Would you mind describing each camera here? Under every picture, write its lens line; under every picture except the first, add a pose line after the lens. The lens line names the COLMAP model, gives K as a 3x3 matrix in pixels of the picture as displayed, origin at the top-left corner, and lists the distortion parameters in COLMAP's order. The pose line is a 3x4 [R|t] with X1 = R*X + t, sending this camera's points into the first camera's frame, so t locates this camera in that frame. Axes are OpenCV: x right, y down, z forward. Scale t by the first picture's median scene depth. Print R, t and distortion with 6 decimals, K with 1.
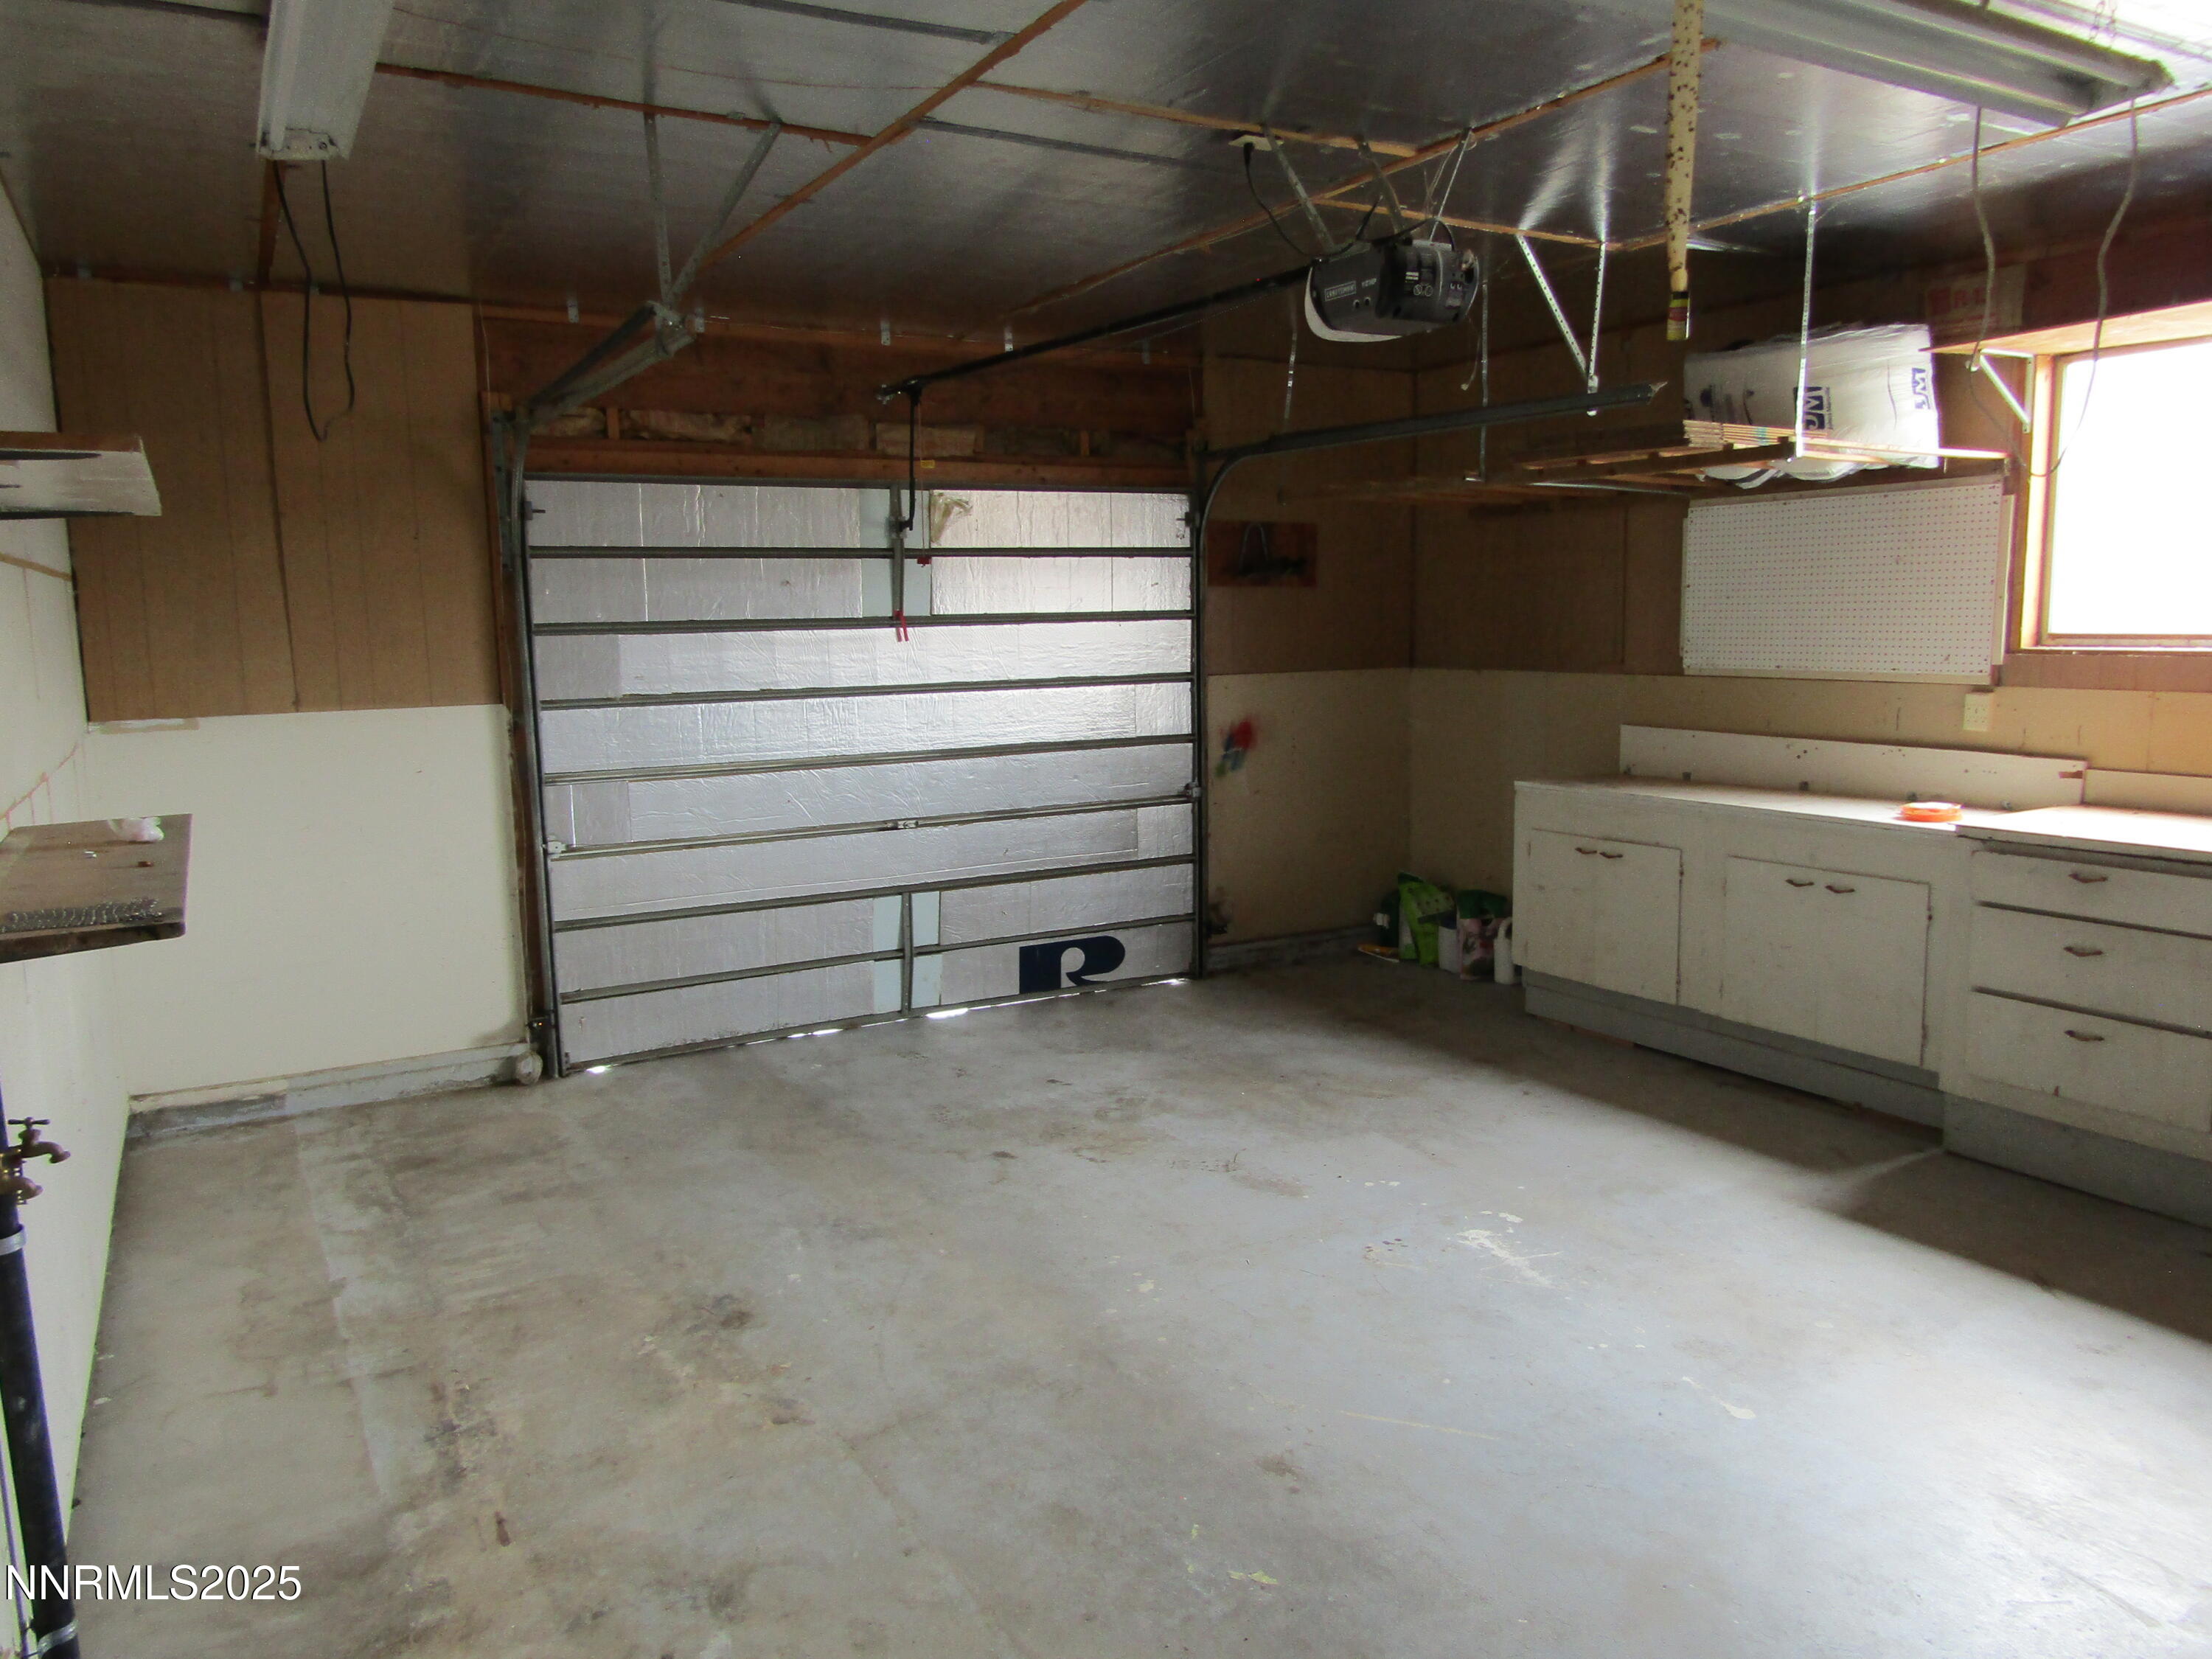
lens RADIAL K [[1567.8, 0, 1102.7], [0, 1567.8, 825.6], [0, 0, 1]] dist [-0.016190, 0.006475]
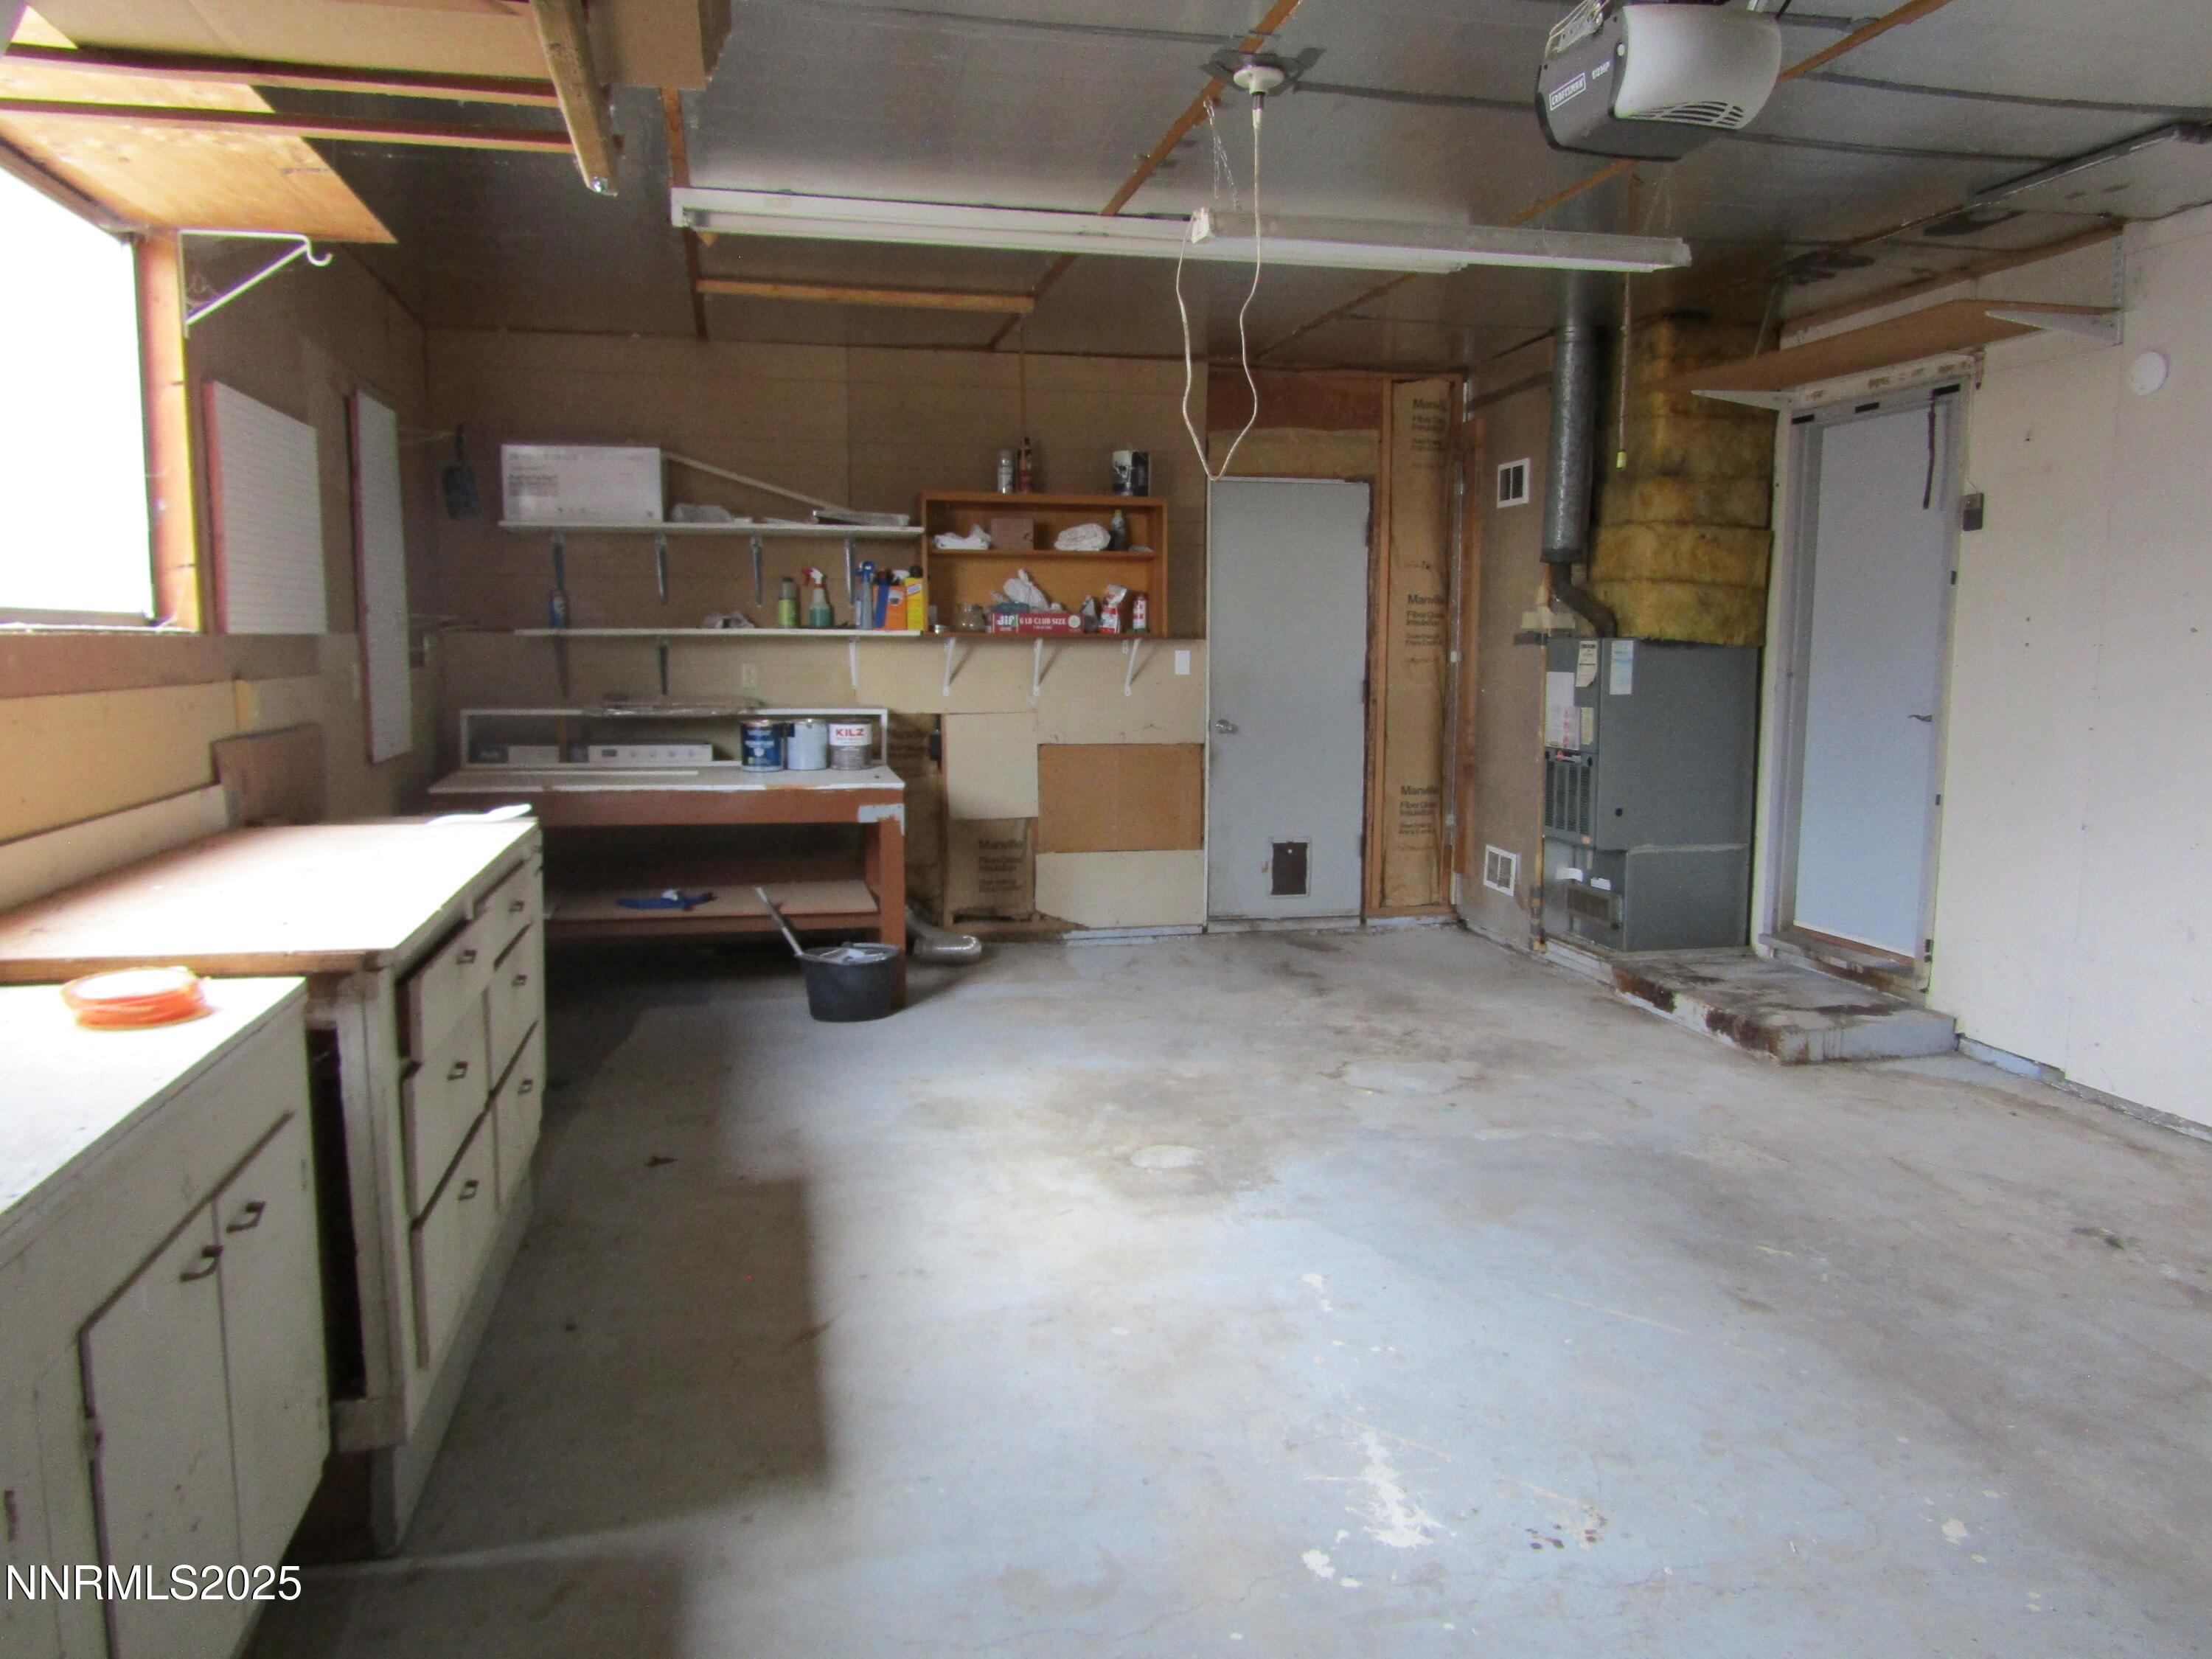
lens RADIAL K [[1567.8, 0, 1102.7], [0, 1567.8, 825.6], [0, 0, 1]] dist [-0.016190, 0.006475]
pose [[-0.956653, -0.020973, 0.290474, 0.192381], [0.050500, 0.970348, 0.236379, -0.180507], [-0.286819, 0.240802, -0.927227, 1.666309]]
